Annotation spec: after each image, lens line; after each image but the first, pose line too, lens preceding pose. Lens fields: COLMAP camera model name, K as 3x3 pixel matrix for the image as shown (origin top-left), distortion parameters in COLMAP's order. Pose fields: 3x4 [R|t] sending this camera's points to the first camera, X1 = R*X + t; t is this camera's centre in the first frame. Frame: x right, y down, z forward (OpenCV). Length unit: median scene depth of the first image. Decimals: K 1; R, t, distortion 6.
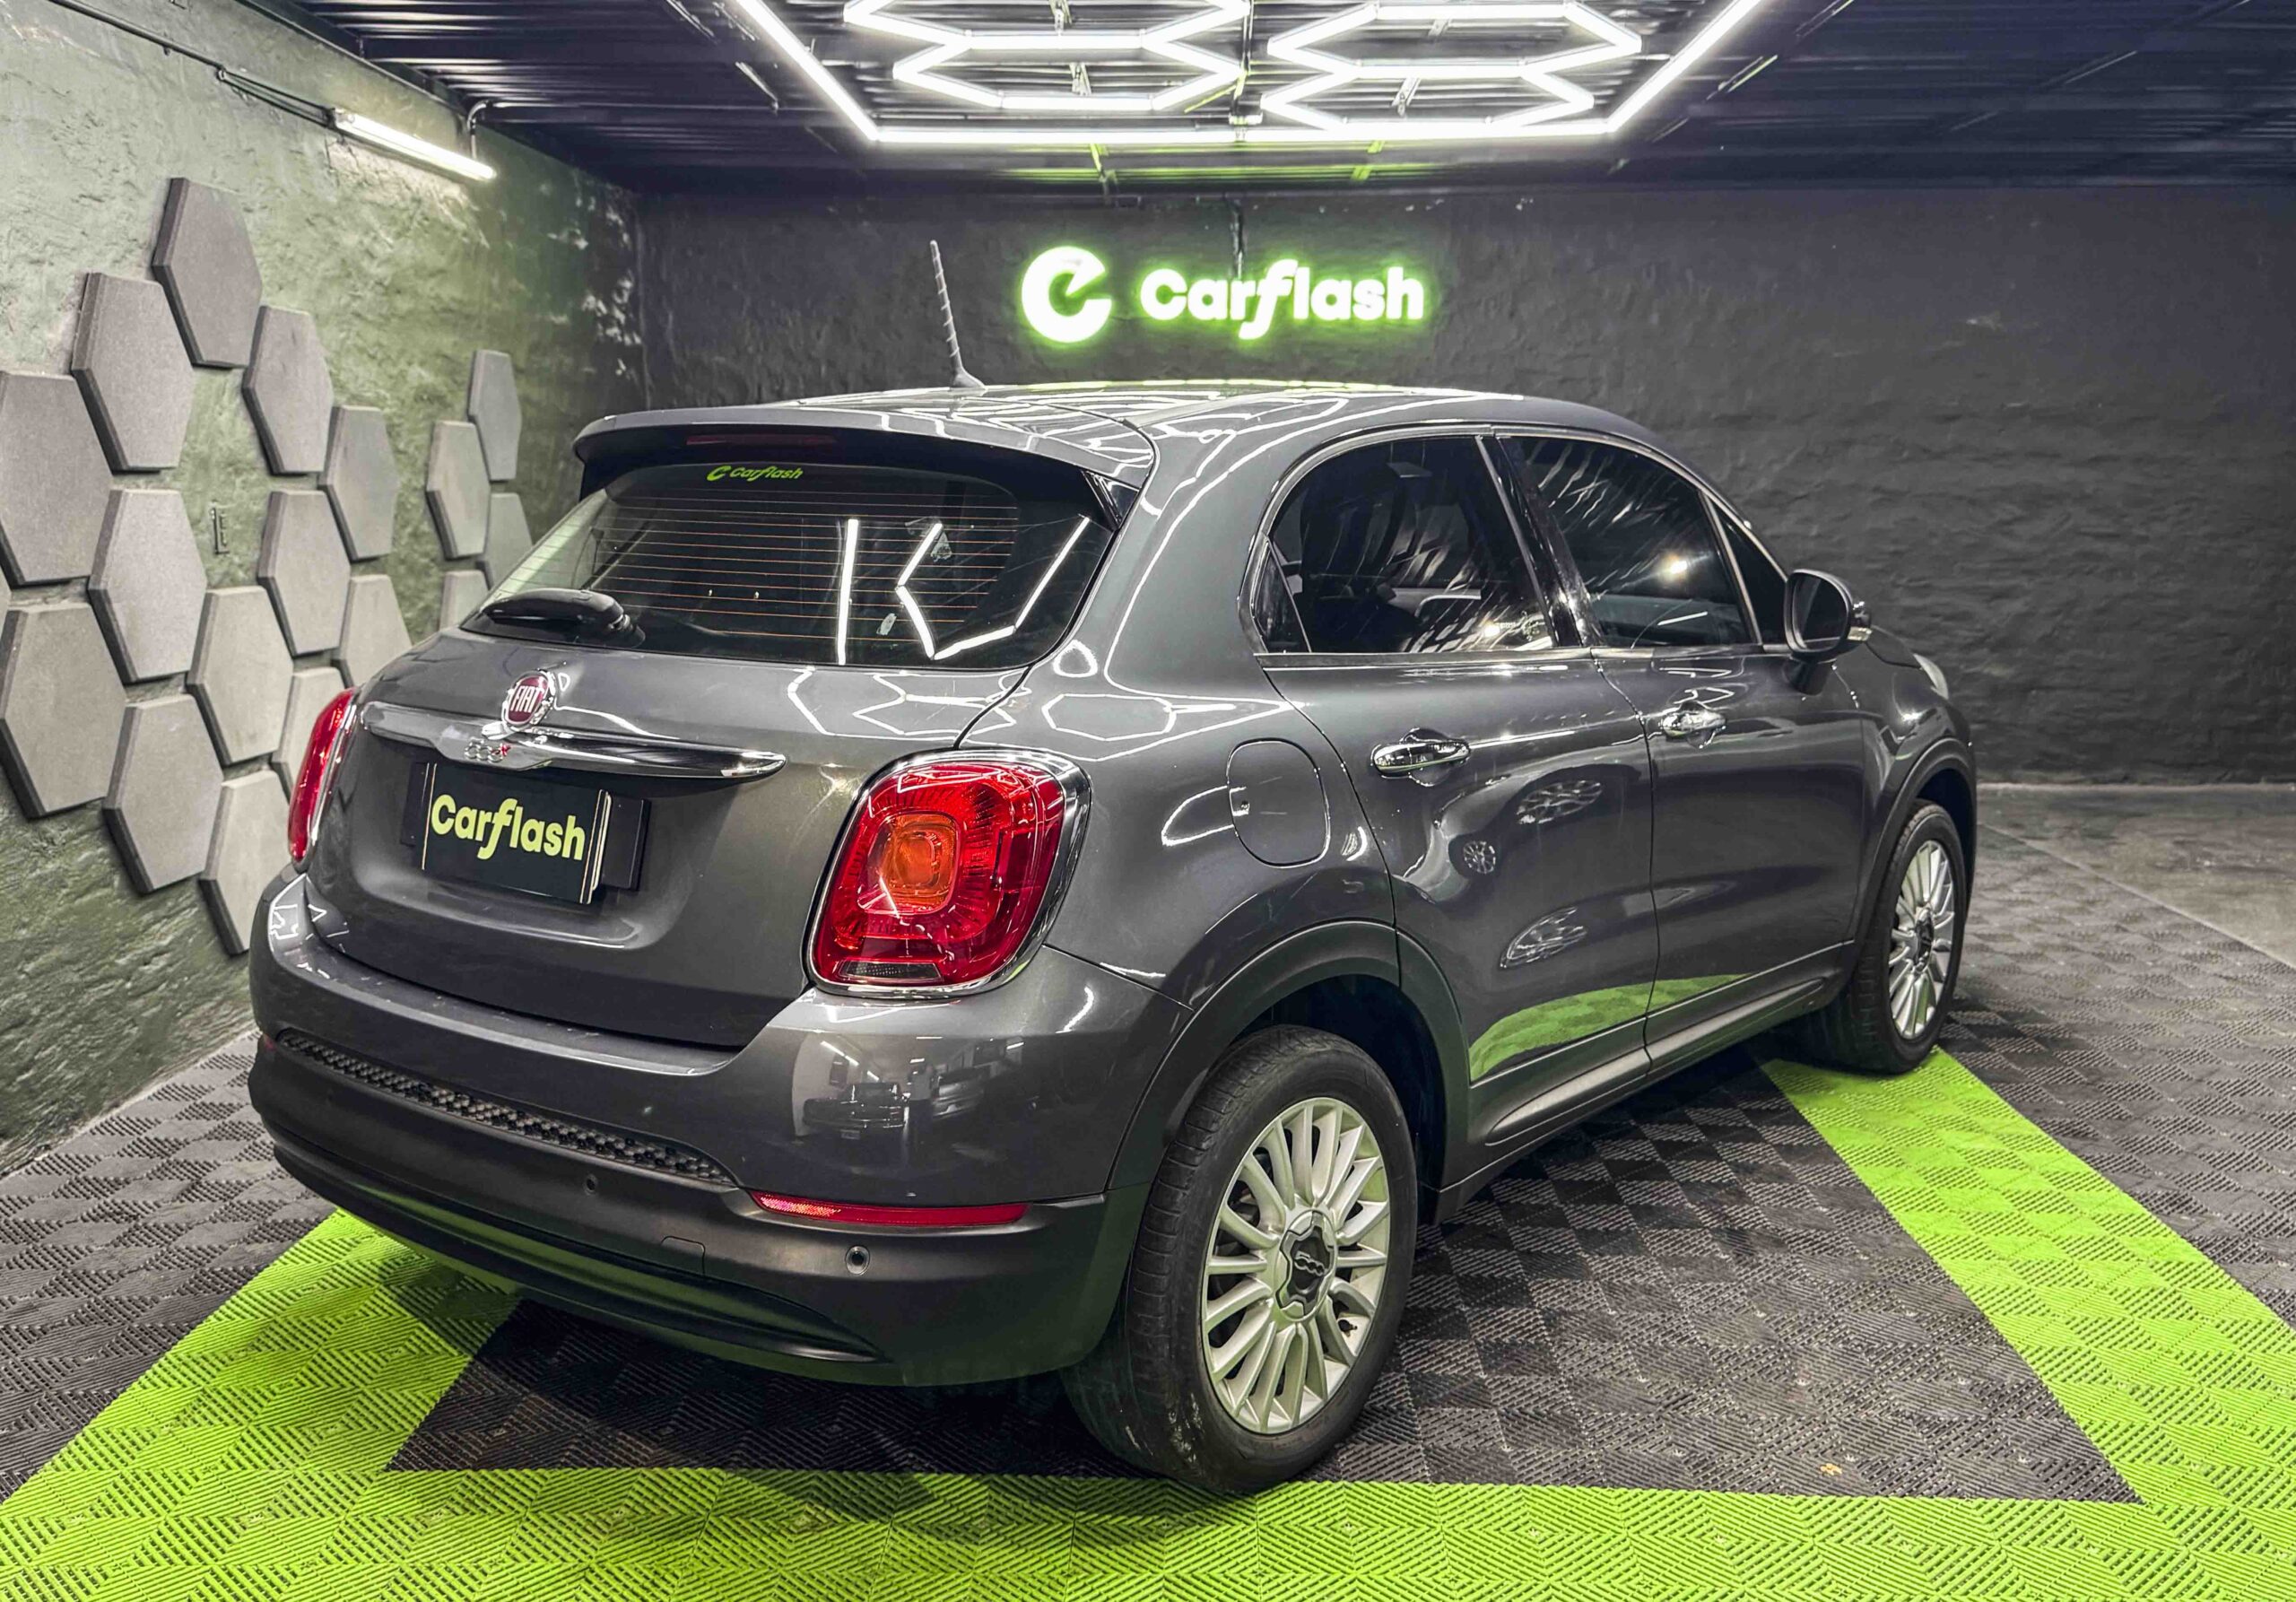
lens RADIAL K [[2027.5, 0, 1160.7], [0, 2027.5, 836.2], [0, 0, 1]] dist [0.051772, -0.089111]
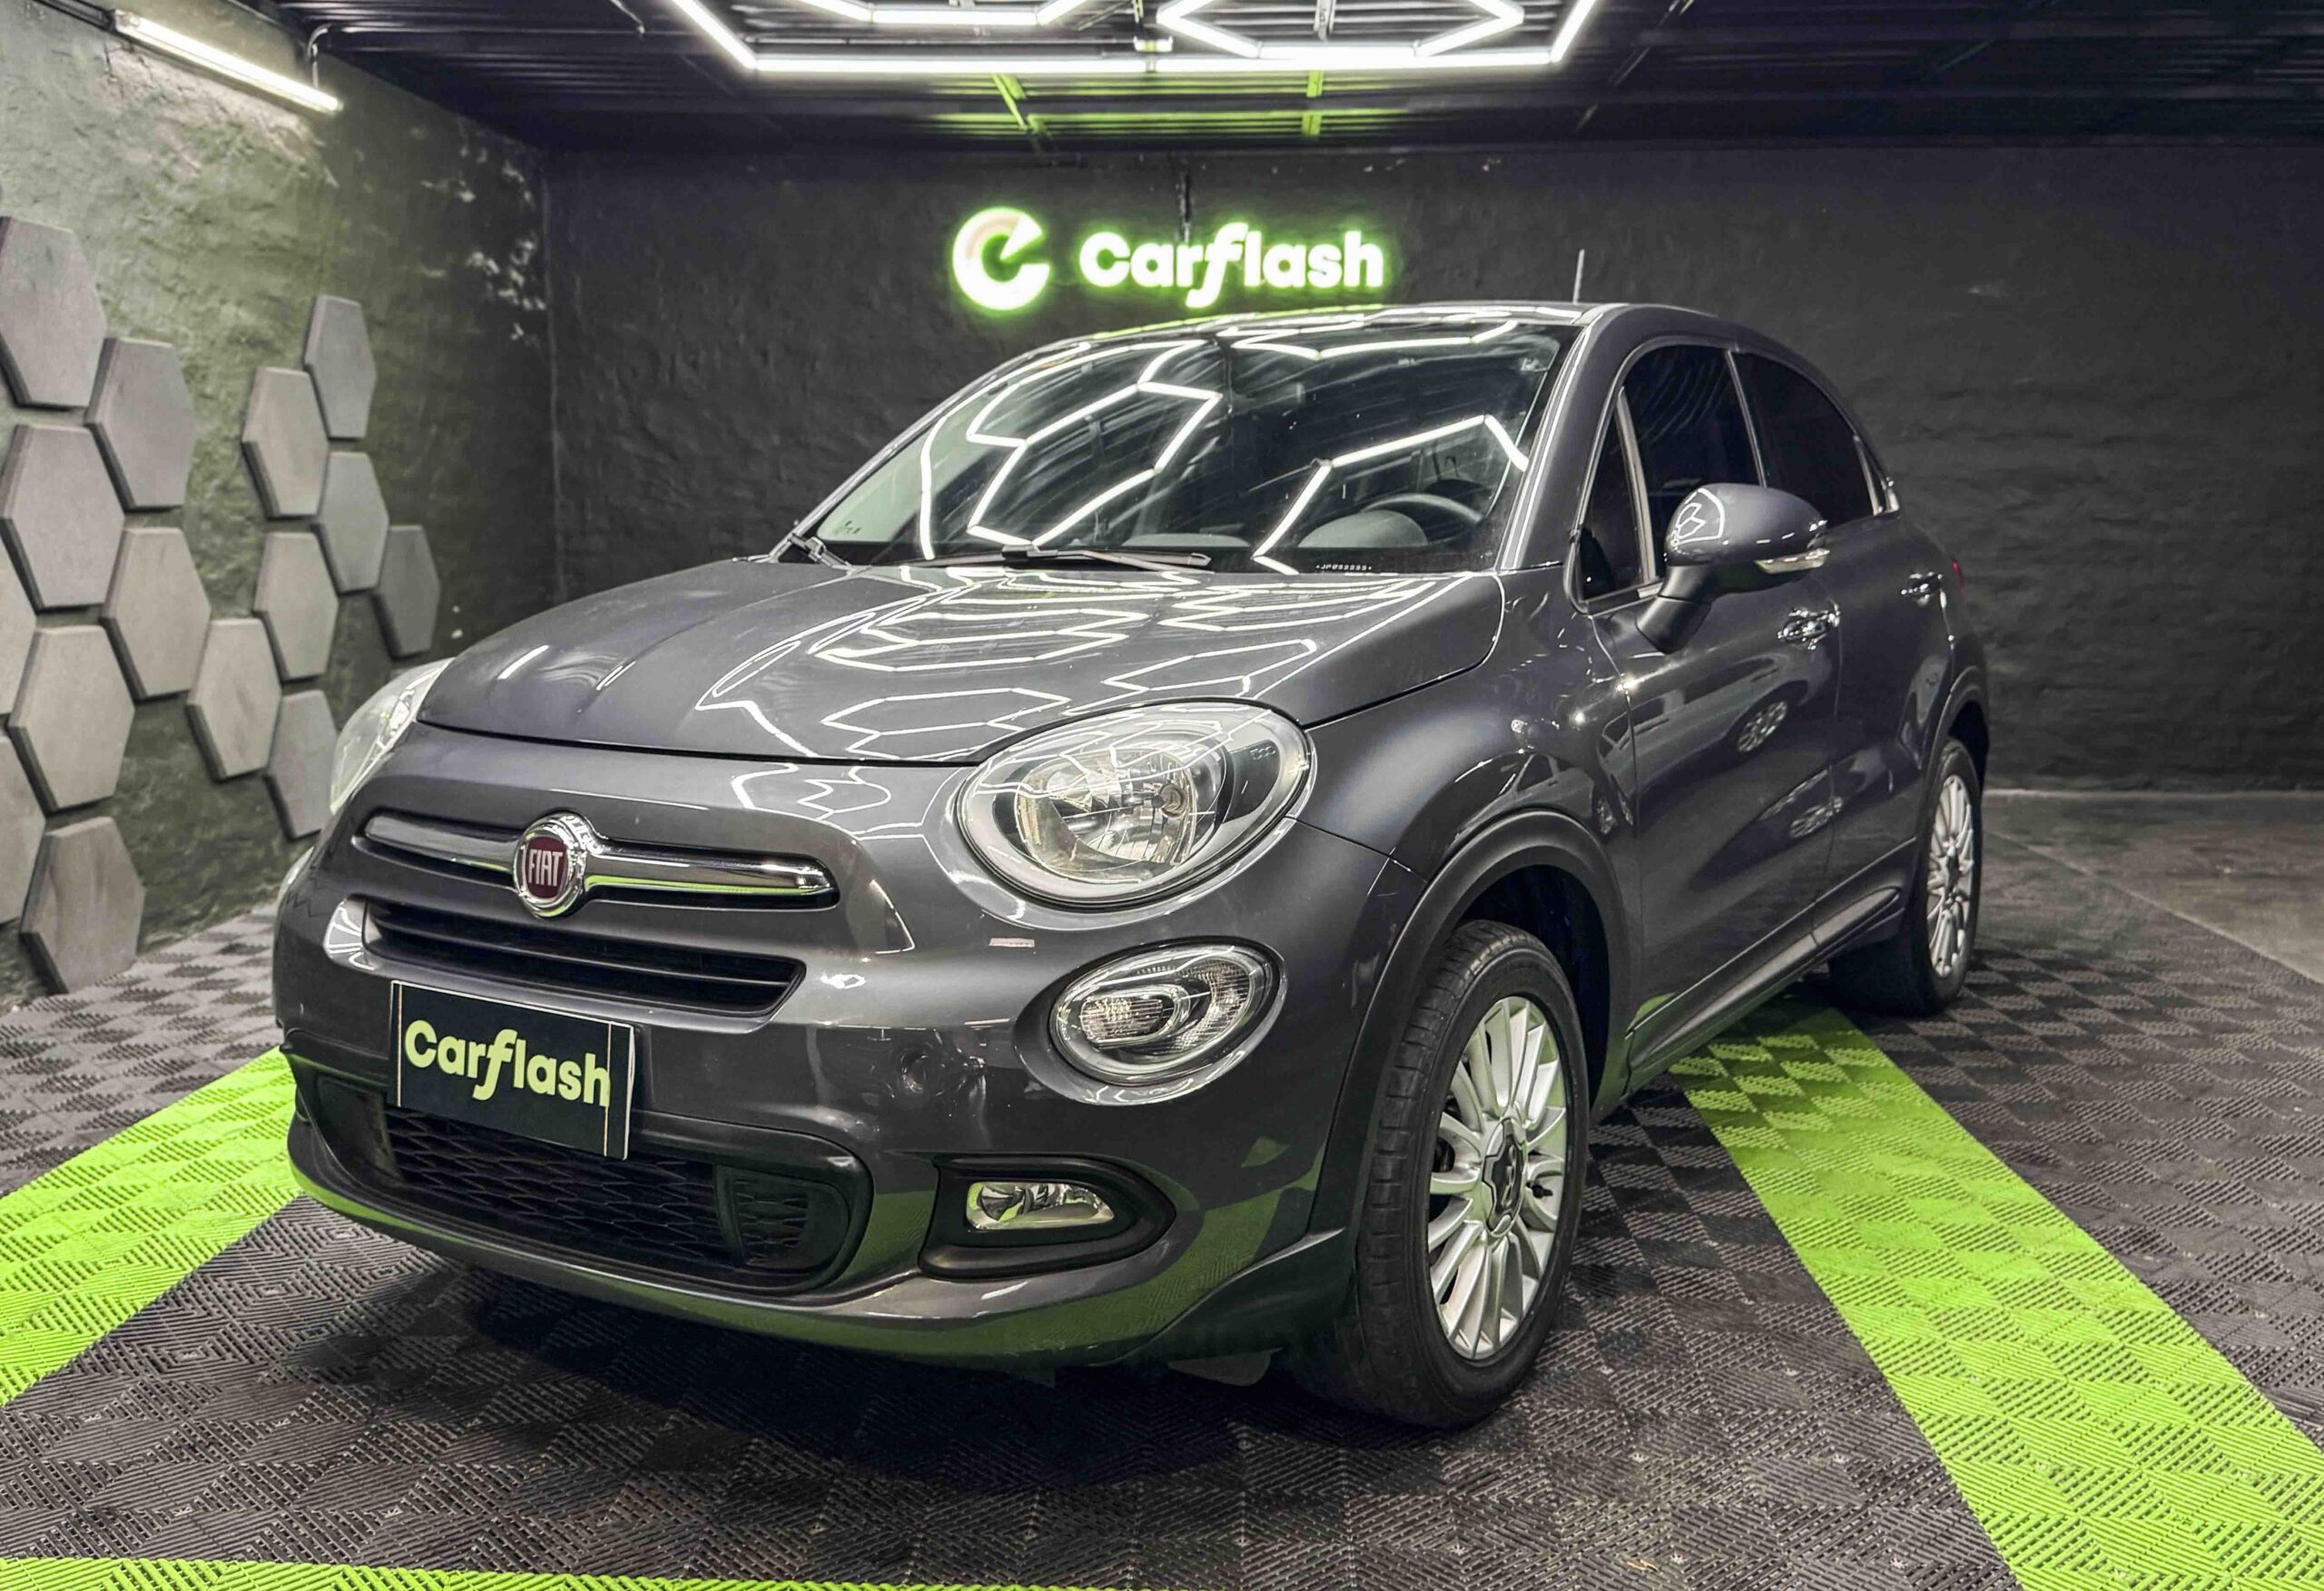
lens RADIAL K [[2052.5, 0, 1193.6], [0, 2052.5, 799.0], [0, 0, 1]] dist [0.038418, -0.060079]
pose [[0.999916, 0.005493, -0.011717, 0.077386], [-0.005912, 0.999336, -0.035962, 0.020687], [0.011512, 0.036029, 0.999284, 0.094754]]
